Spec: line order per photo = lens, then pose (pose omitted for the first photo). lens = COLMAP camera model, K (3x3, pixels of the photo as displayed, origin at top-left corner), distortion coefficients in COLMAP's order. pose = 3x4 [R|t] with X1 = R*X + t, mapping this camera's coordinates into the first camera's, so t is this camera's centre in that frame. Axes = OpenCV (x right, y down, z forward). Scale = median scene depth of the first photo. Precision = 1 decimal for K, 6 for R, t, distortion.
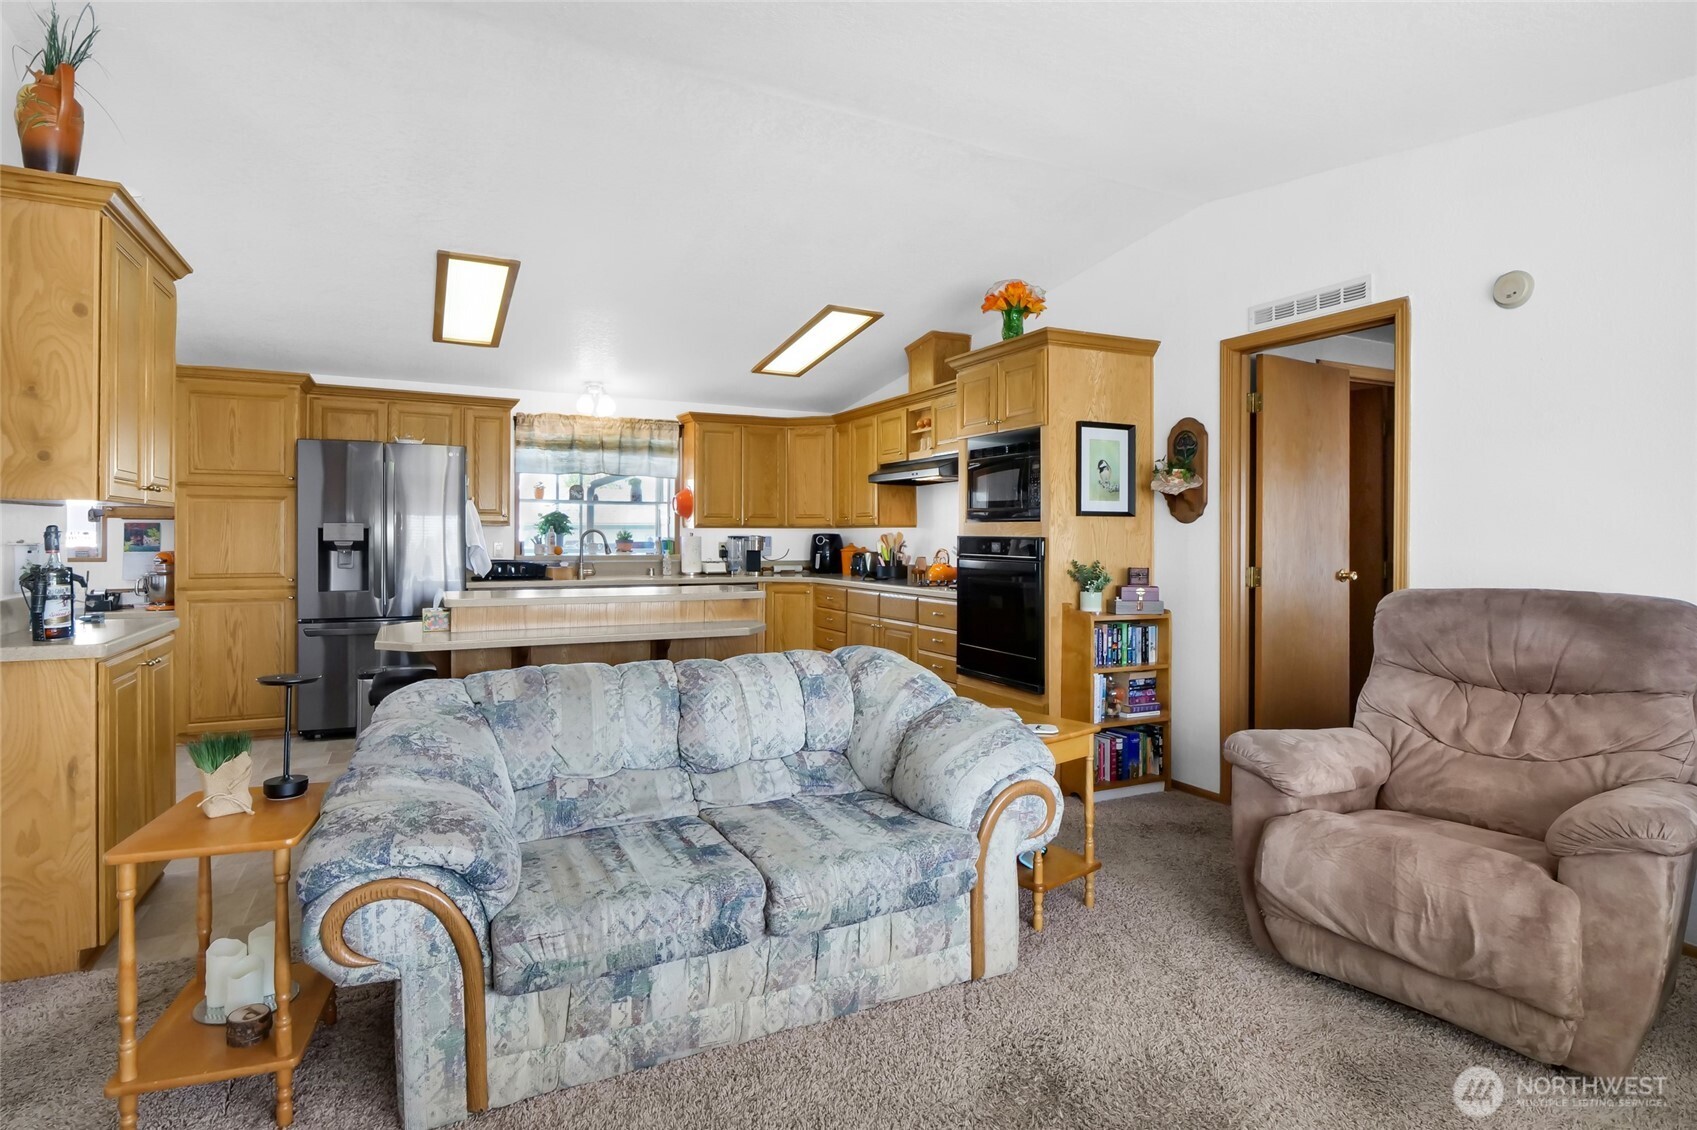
lens RADIAL K [[844.5, 0, 860.6], [0, 844.5, 536.5], [0, 0, 1]] dist [-0.016624, -0.000597]
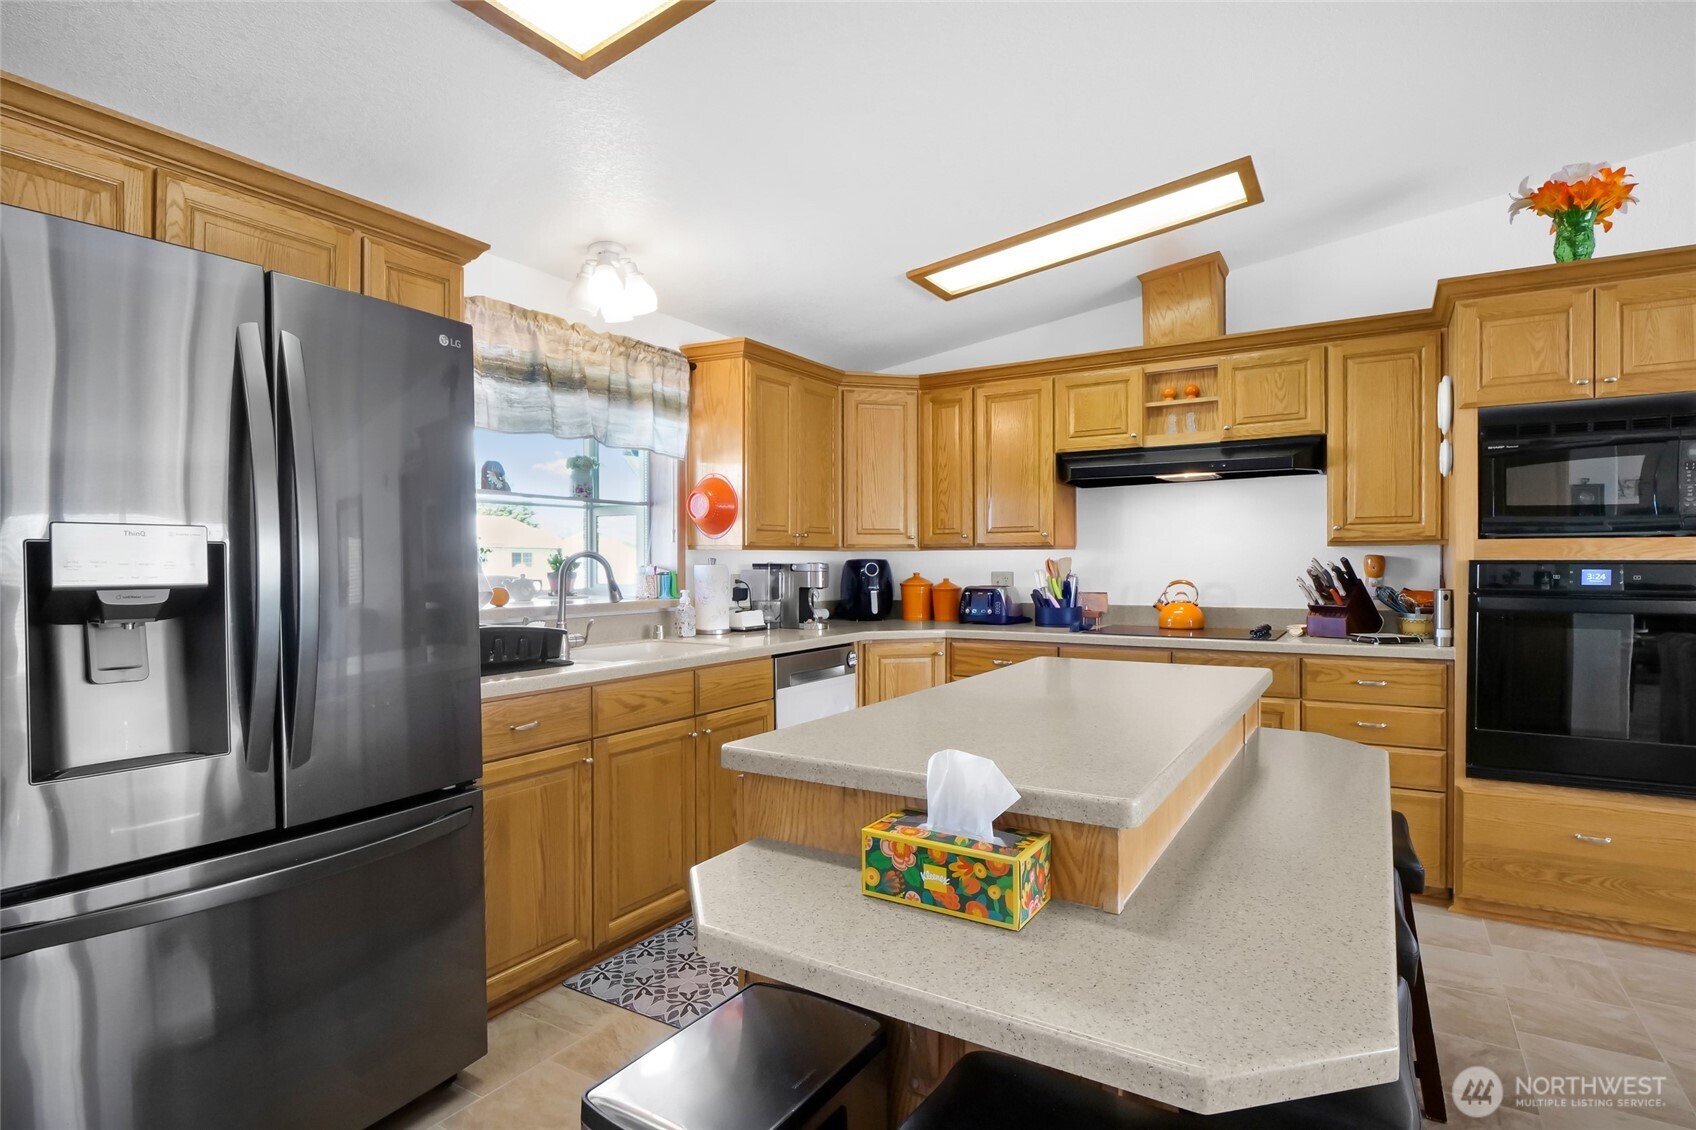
lens RADIAL K [[844.0, 0, 849.8], [0, 844.0, 561.5], [0, 0, 1]] dist [-0.016624, -0.000597]
pose [[0.856870, -0.004693, 0.515512, -0.433636], [0.005478, 0.999985, -0.000002, -0.001761], [-0.515504, 0.002826, 0.856883, 0.500704]]
